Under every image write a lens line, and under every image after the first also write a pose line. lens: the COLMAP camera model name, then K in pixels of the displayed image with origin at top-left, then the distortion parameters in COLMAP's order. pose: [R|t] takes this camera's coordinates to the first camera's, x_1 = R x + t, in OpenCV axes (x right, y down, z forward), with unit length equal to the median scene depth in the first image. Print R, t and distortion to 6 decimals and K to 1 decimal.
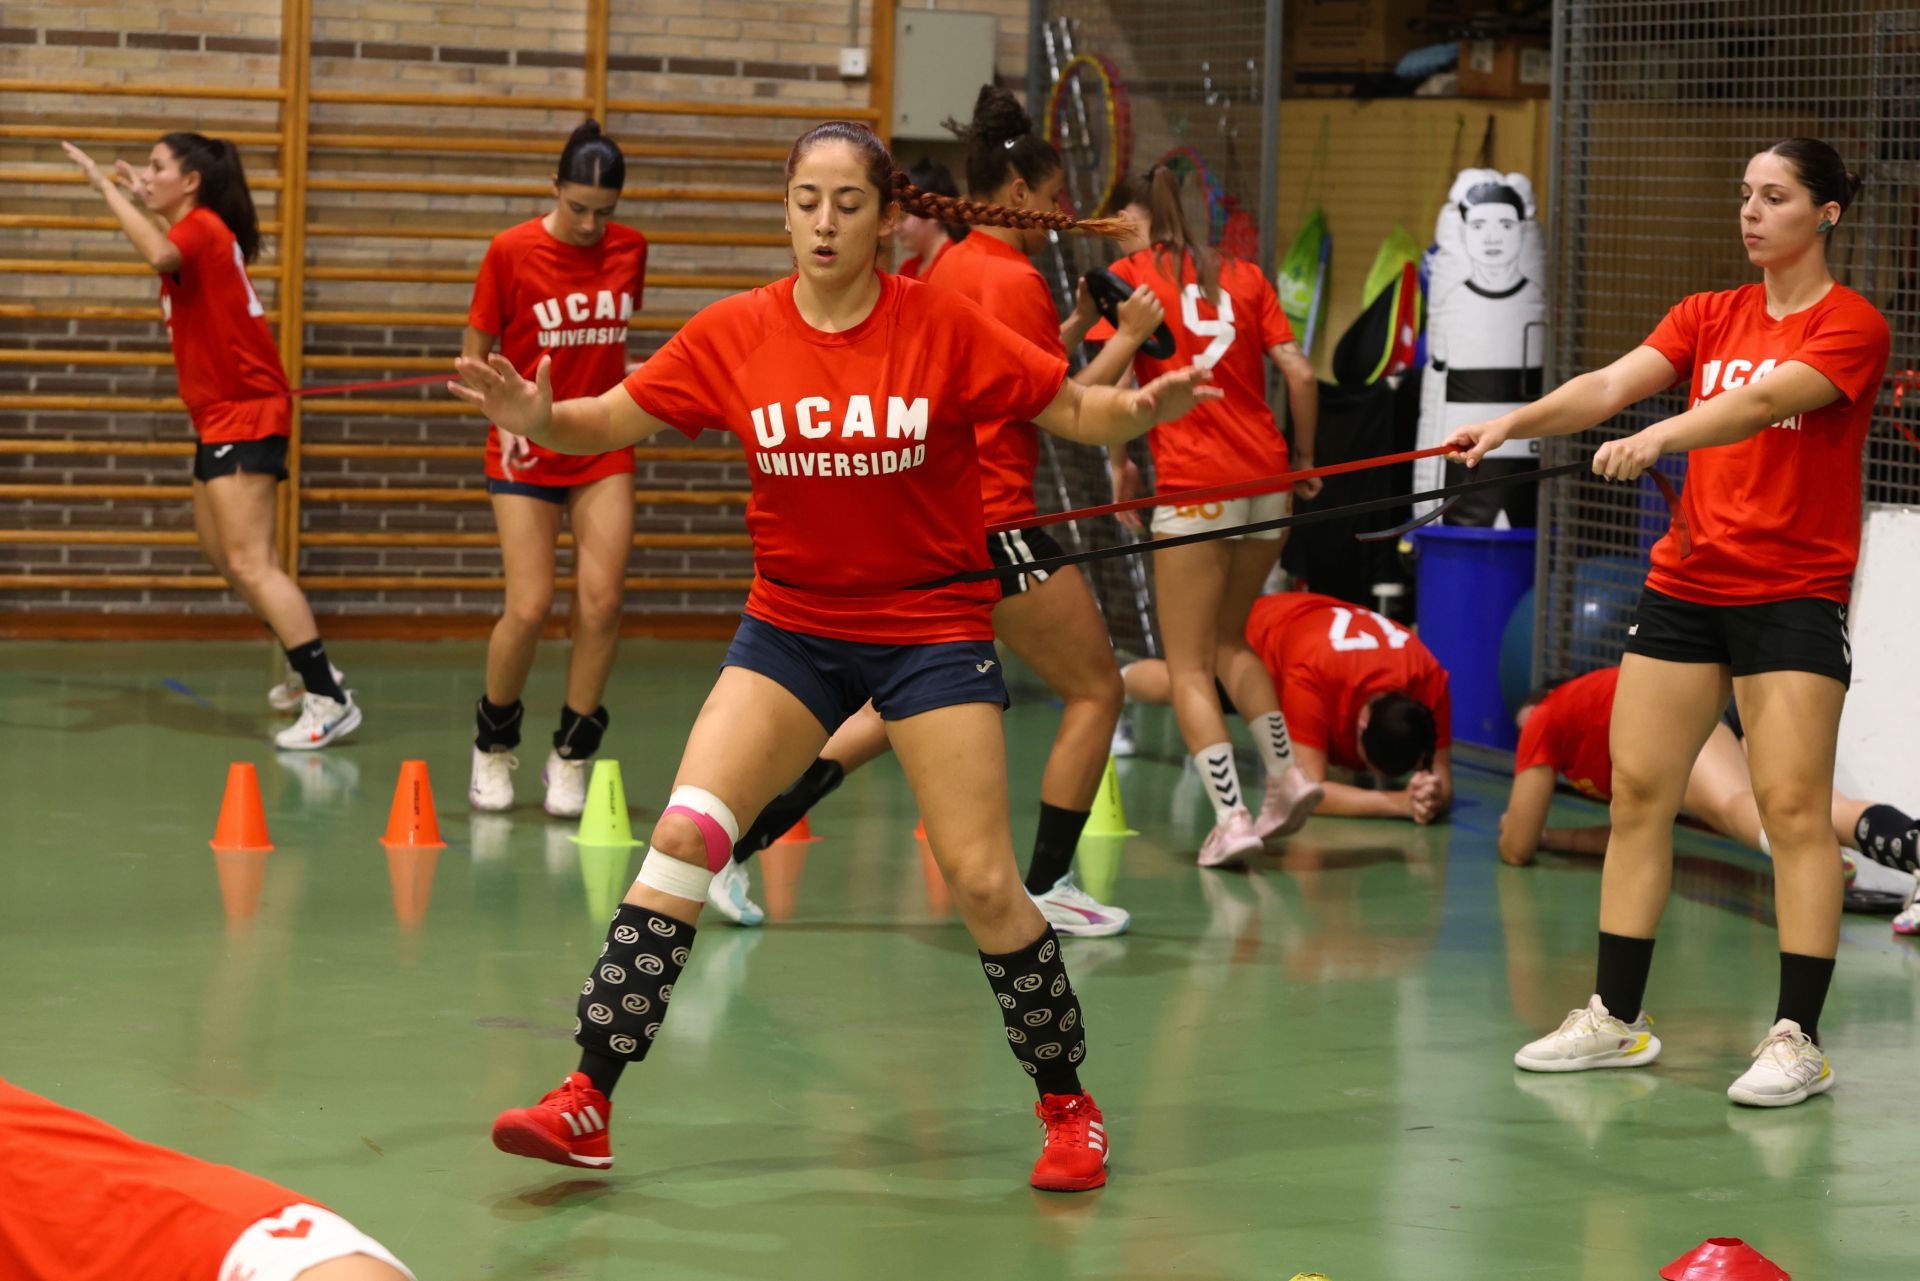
lens RADIAL K [[5125.2, 0, 963.3], [0, 5125.2, 628.4], [0, 0, 1]] dist [-0.162086, 0.000000]
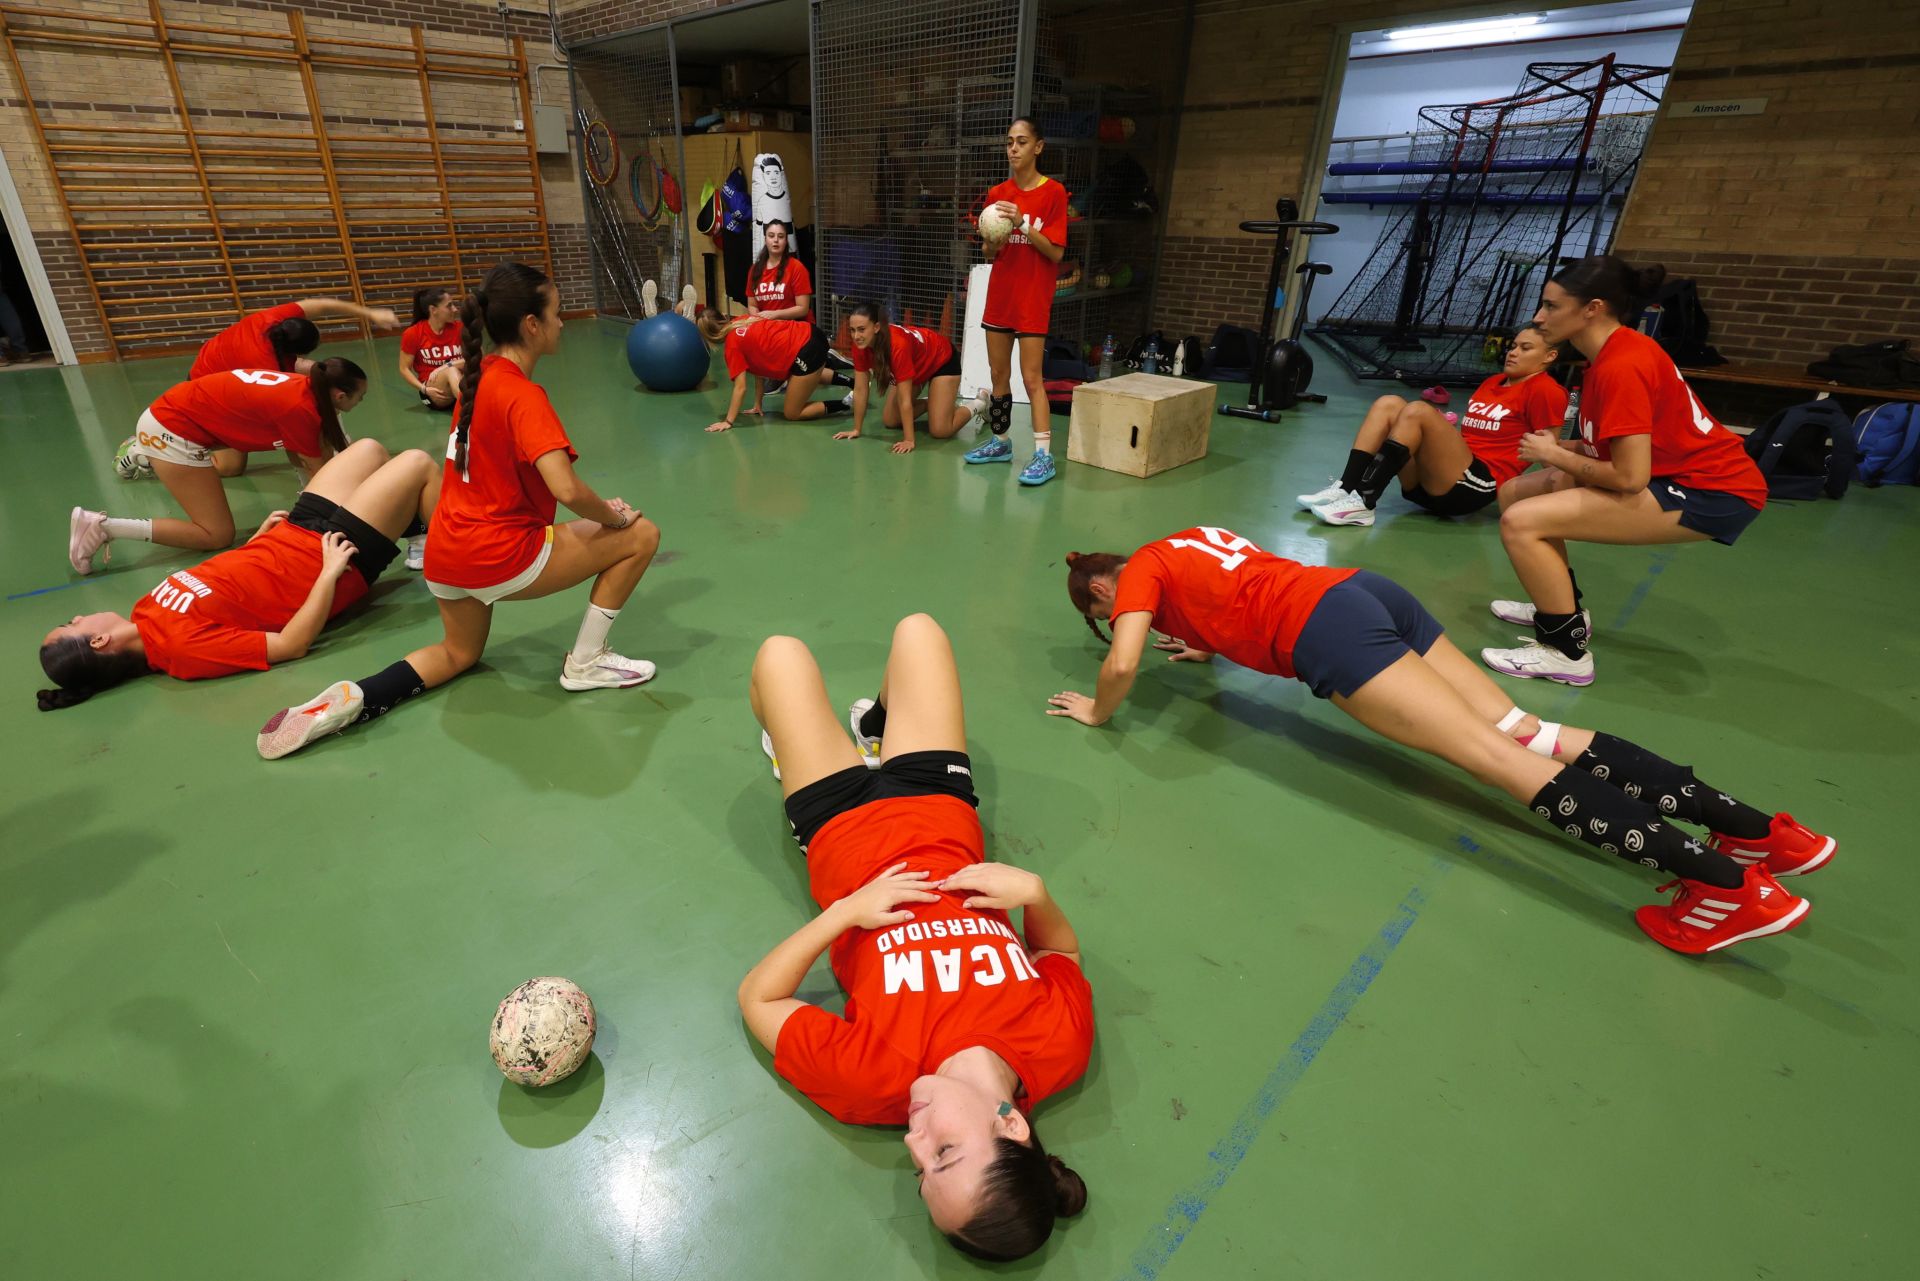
lens RADIAL K [[889.6, 0, 855.6], [0, 889.6, 626.9], [0, 0, 1]] dist [-0.000350, 0.000378]
pose [[0.922207, -0.197909, 0.332213, -0.075198], [0.061602, 0.923325, 0.379047, -0.022399], [-0.381757, -0.329095, 0.863689, 0.369090]]
